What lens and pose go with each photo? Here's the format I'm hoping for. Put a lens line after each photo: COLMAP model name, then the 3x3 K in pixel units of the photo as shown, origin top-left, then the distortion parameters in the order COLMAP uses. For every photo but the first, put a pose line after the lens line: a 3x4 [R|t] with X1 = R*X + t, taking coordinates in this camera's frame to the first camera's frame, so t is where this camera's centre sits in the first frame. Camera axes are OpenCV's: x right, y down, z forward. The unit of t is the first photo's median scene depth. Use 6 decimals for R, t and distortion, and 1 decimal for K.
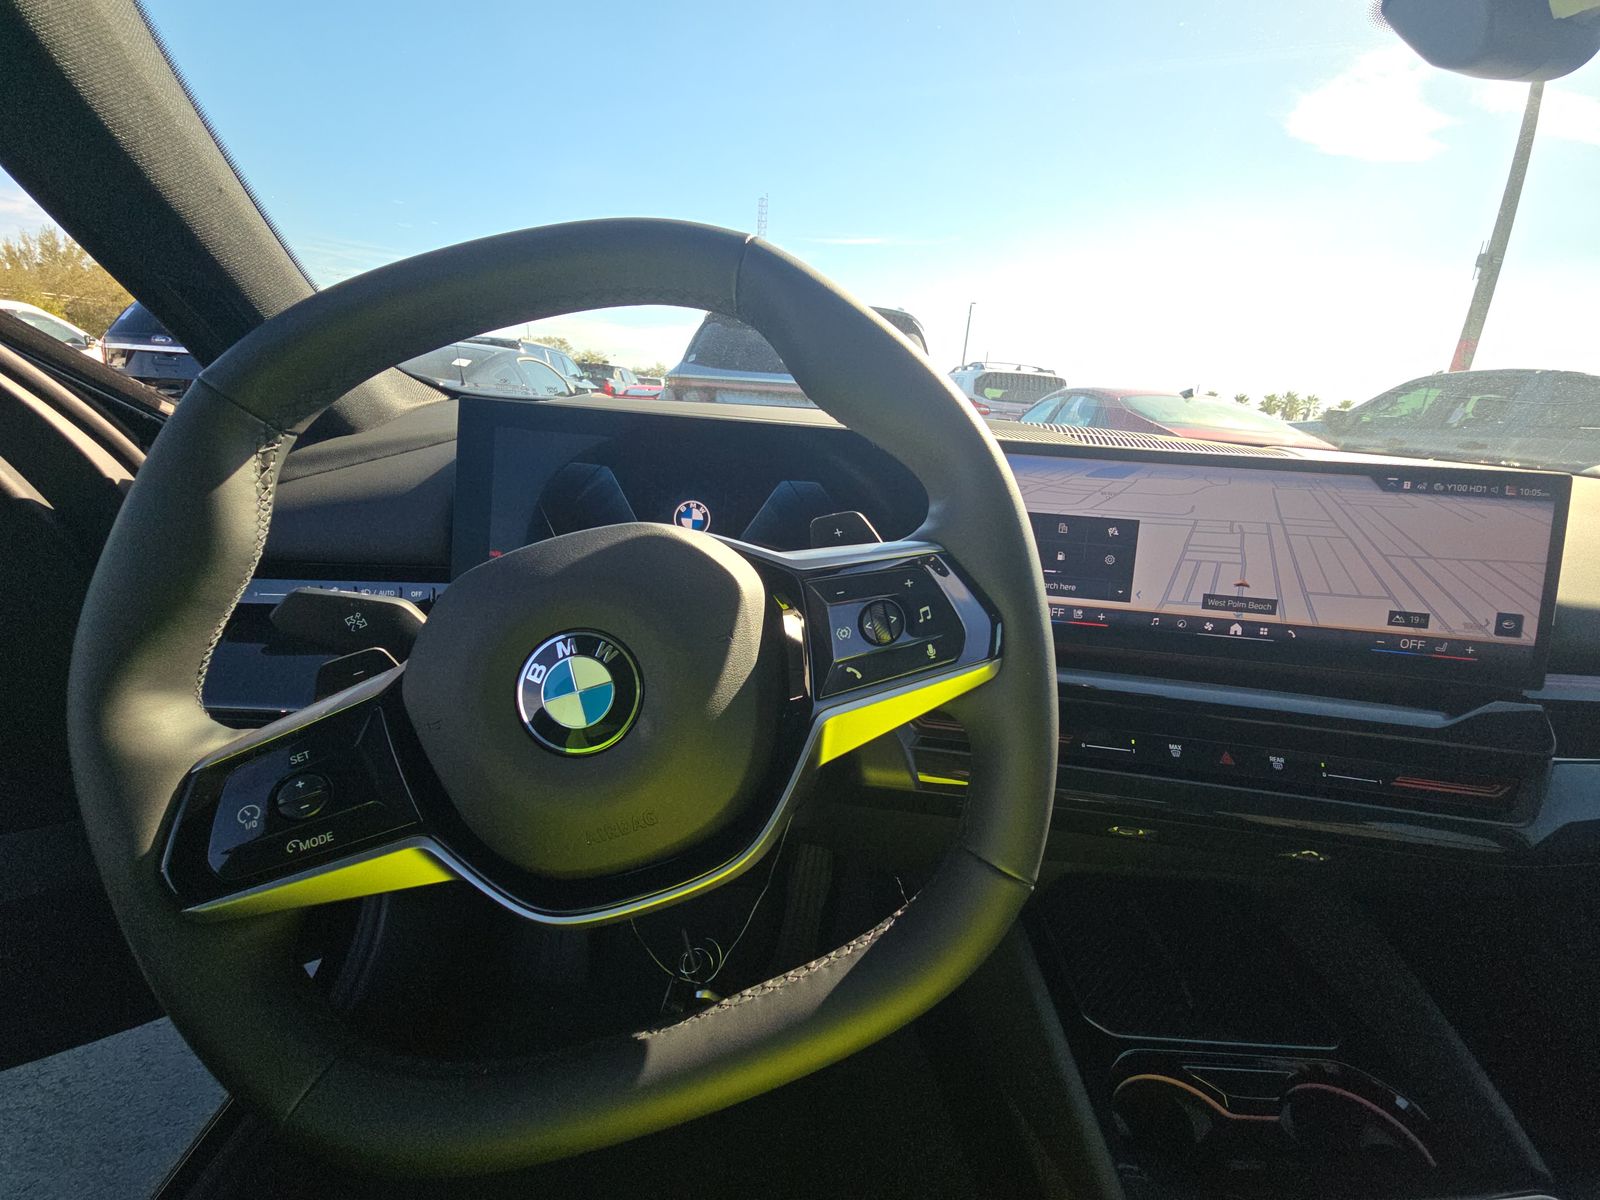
lens RADIAL K [[725.1, 0, 800.0], [0, 725.1, 600.0], [0, 0, 1]] dist [-0.007347, -0.000514]
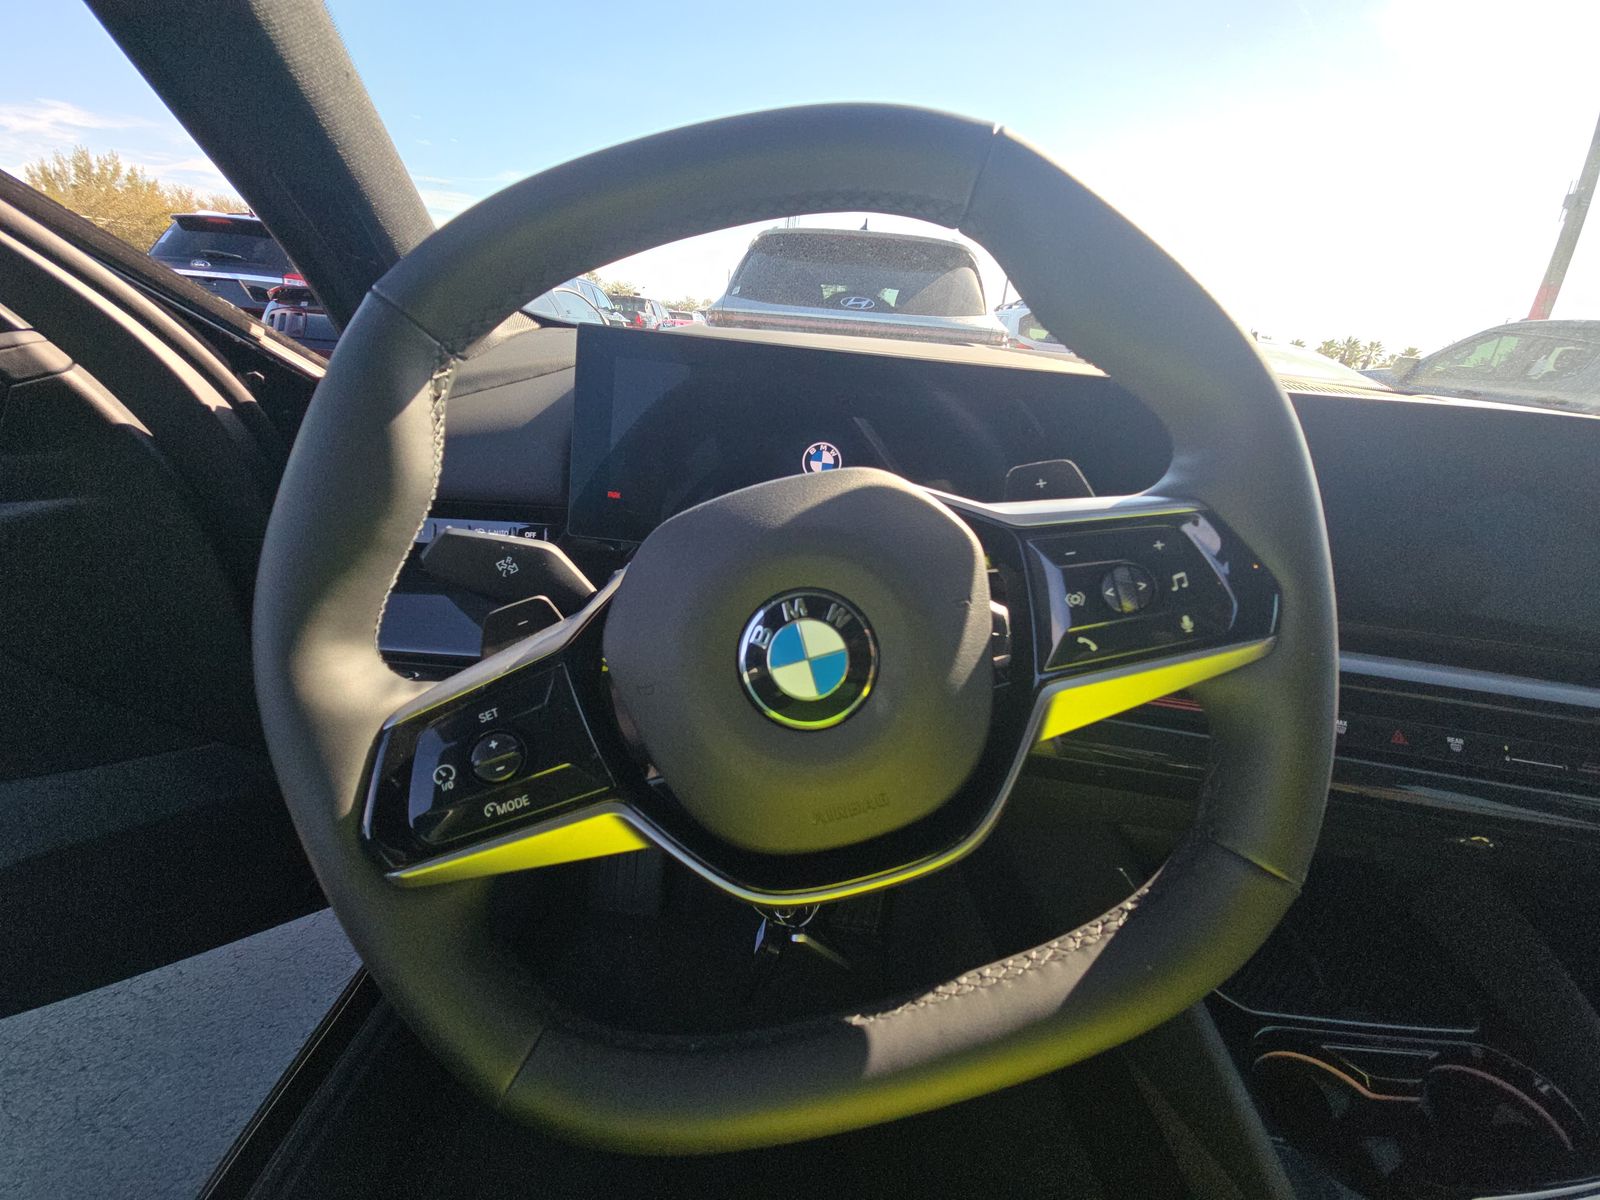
lens RADIAL K [[647.3, 0, 647.0], [0, 647.3, 593.4], [0, 0, 1]] dist [0.005652, -0.007394]
pose [[0.998435, 0.032496, -0.045511, -0.416254], [-0.027860, 0.994695, 0.099023, -0.024709], [0.048487, -0.097600, 0.994044, 0.176648]]
